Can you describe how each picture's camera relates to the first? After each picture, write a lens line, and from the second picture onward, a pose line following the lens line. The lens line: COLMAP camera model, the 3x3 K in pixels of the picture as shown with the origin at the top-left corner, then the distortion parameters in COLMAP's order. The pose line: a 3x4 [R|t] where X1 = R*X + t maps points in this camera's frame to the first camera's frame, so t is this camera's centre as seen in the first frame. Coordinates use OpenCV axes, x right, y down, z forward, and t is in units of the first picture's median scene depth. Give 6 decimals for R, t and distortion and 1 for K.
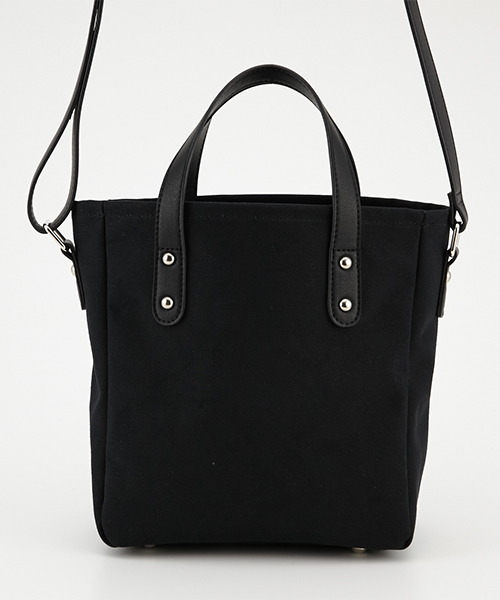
lens RADIAL K [[1684.5, 0, 247.8], [0, 1684.5, 302.2], [0, 0, 1]] dist [0.166138, 0.000000]
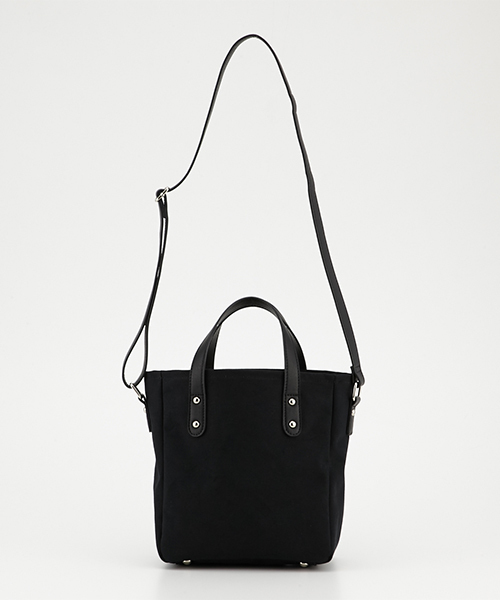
lens RADIAL K [[1458.5, 0, 250.7], [0, 1458.5, 300.7], [0, 0, 1]] dist [0.122566, 0.000000]
pose [[0.999640, -0.013782, -0.023017, 0.050145], [0.010234, 0.988980, -0.147698, 0.101543], [0.024799, 0.147409, 0.988765, -0.591844]]
